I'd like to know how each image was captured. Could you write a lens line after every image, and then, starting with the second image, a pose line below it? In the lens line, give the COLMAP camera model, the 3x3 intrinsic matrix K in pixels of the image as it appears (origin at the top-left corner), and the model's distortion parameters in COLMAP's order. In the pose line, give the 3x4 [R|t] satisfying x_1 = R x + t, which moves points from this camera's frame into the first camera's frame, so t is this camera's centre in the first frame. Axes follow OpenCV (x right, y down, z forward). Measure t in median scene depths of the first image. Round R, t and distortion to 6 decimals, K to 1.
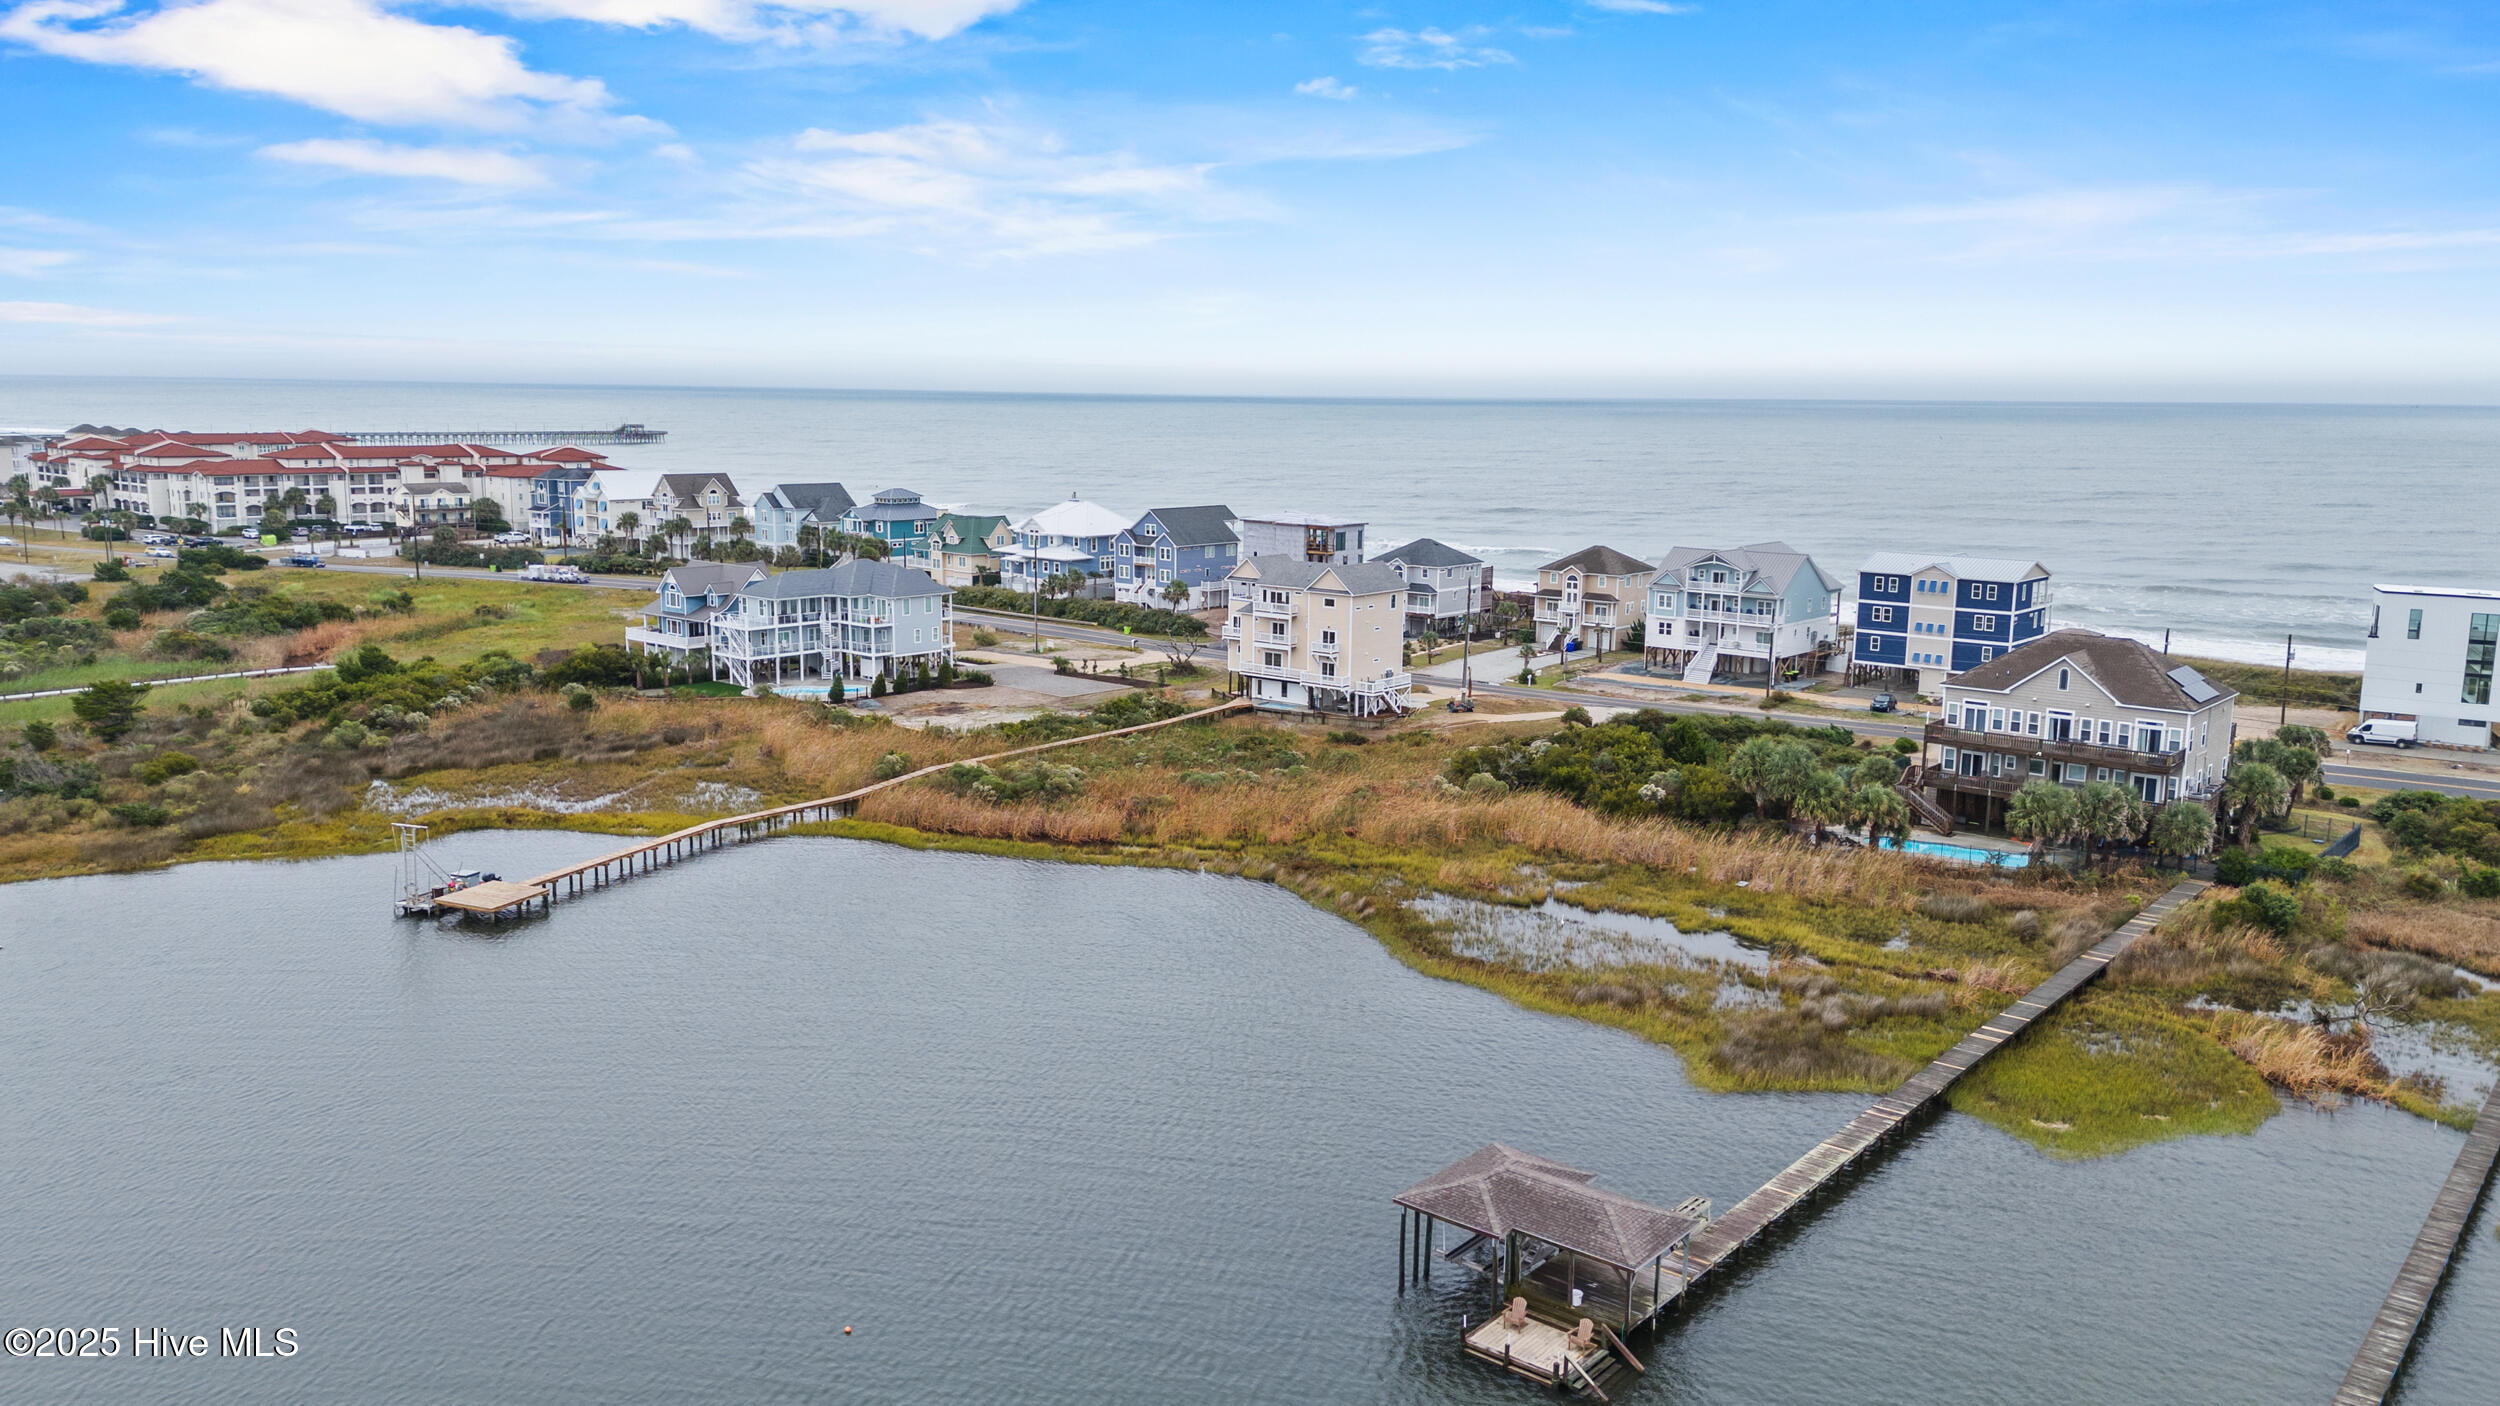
lens RADIAL K [[1904.8, 0, 1241.8], [0, 1904.8, 731.5], [0, 0, 1]] dist [0.218157, -0.297765]
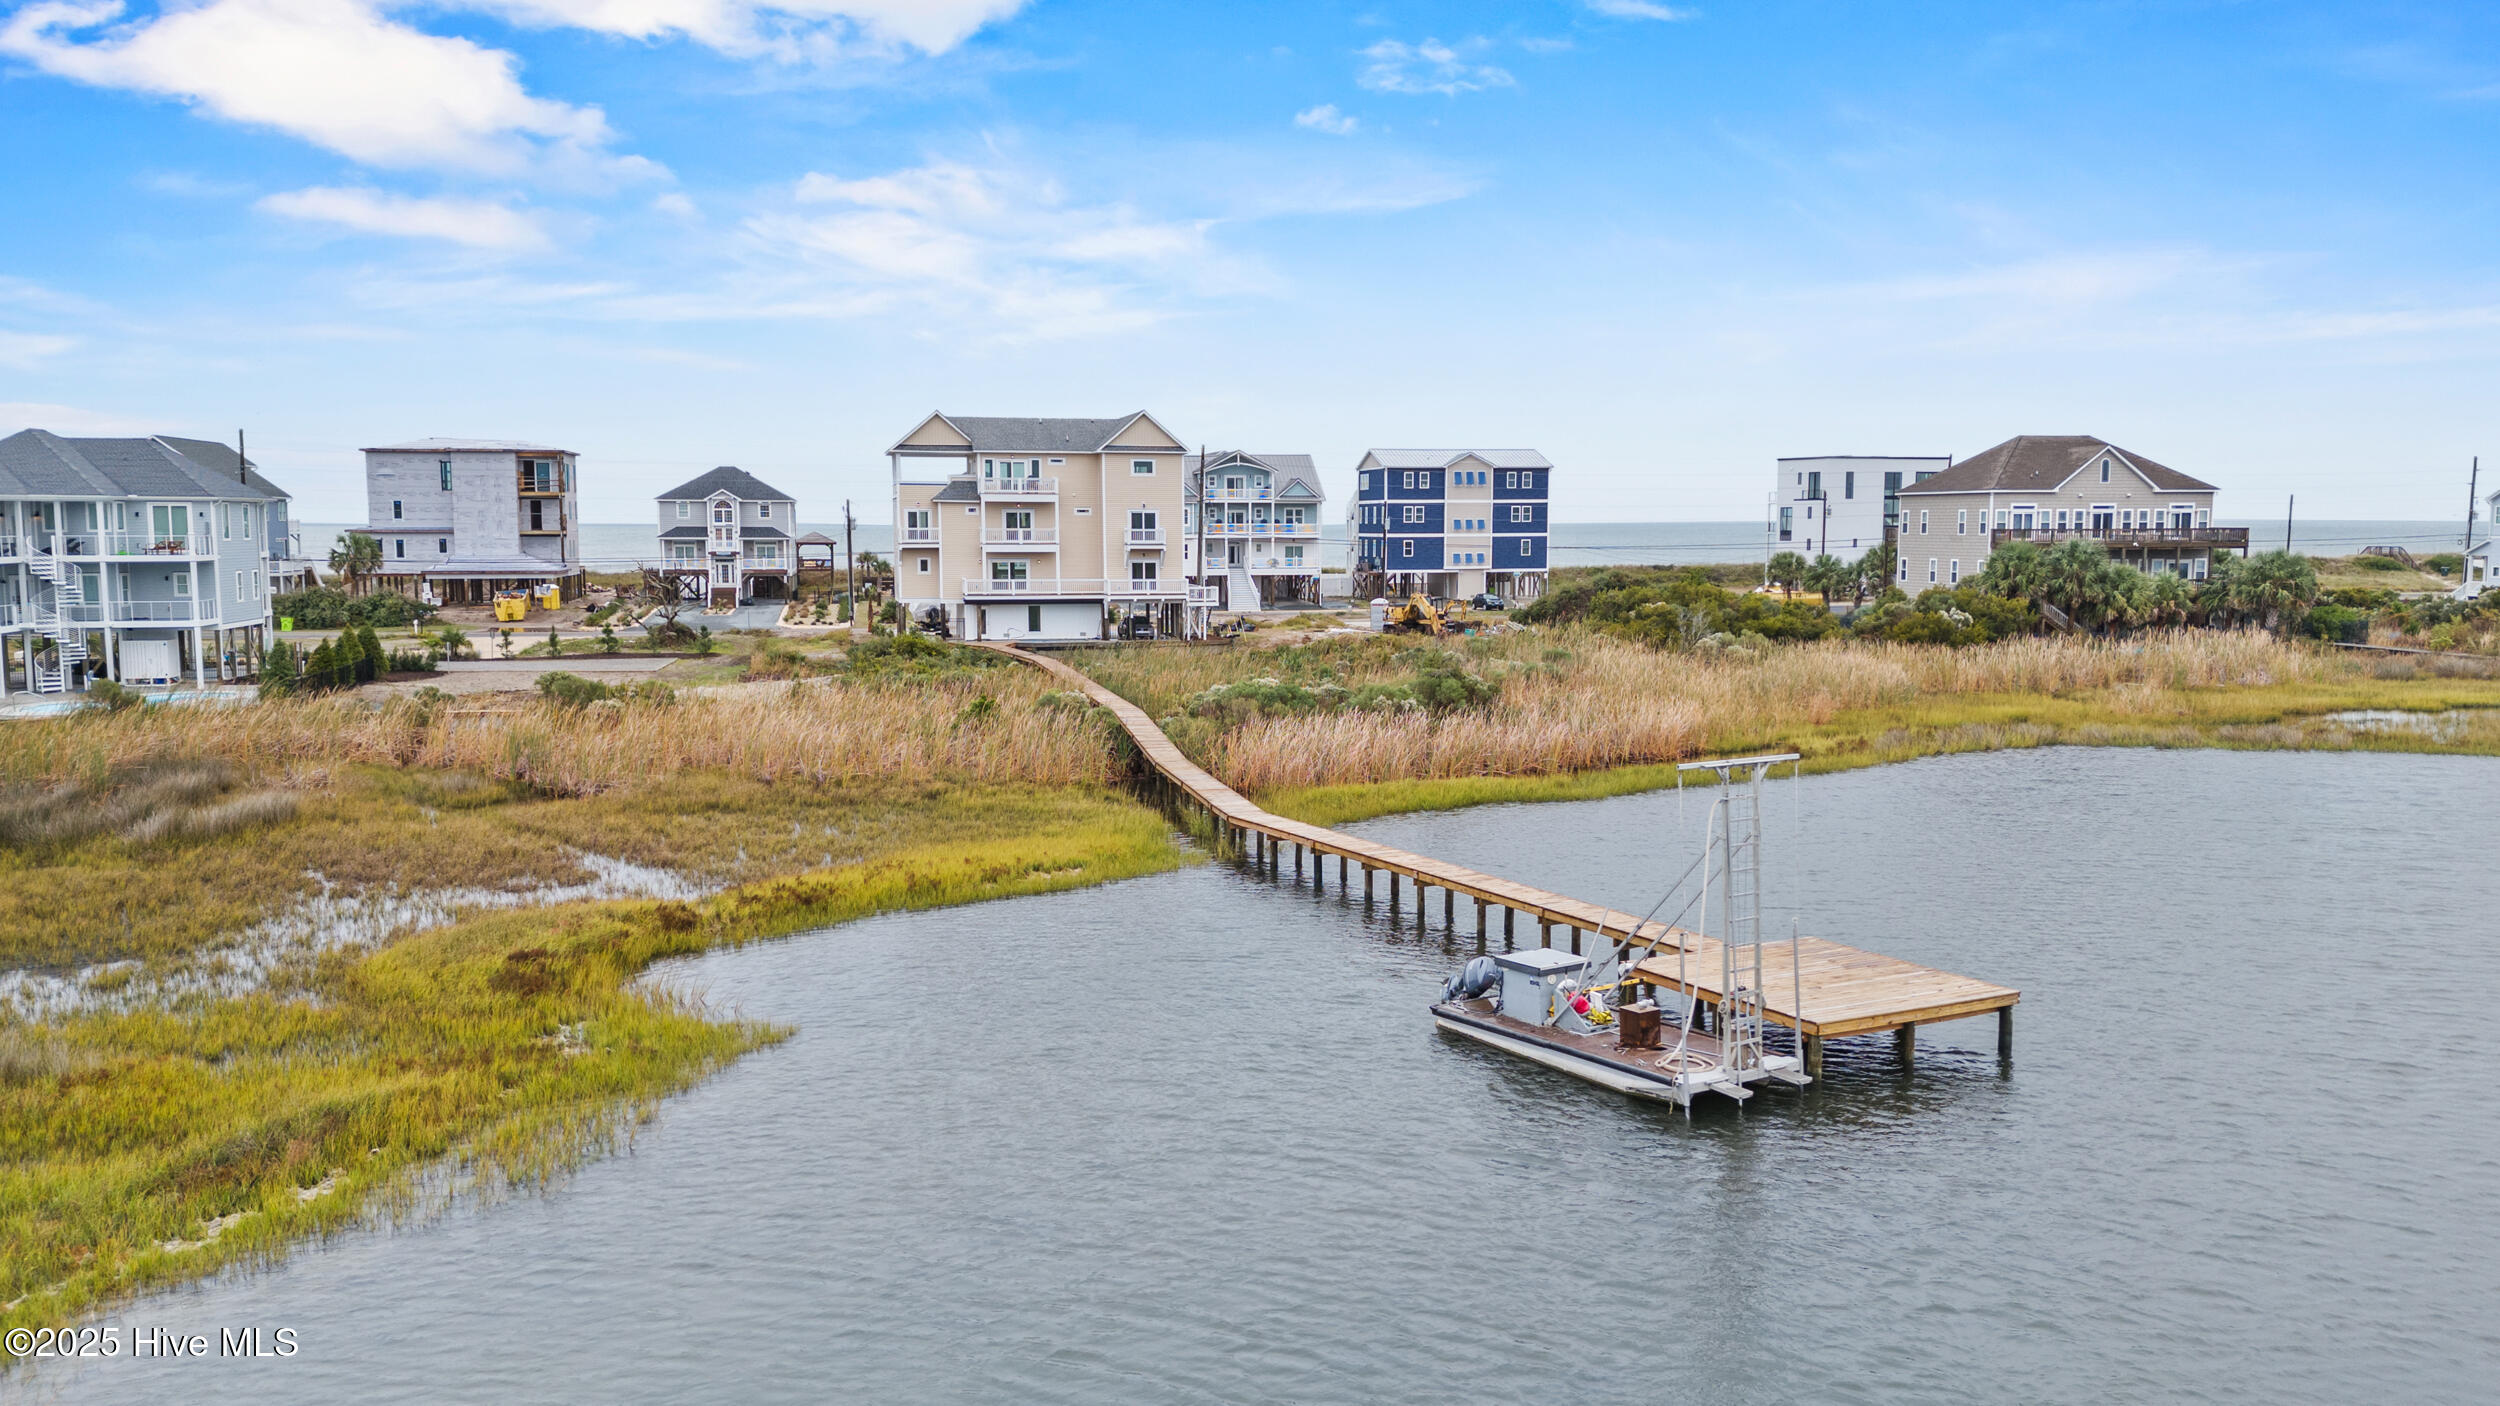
lens RADIAL K [[1875.5, 0, 1246.7], [0, 1875.5, 754.4], [0, 0, 1]] dist [0.108794, -0.091264]
pose [[0.628866, -0.110329, 0.769646, -0.392963], [0.150503, 0.988432, 0.018719, 0.020372], [-0.762808, 0.104062, 0.638196, 0.528335]]
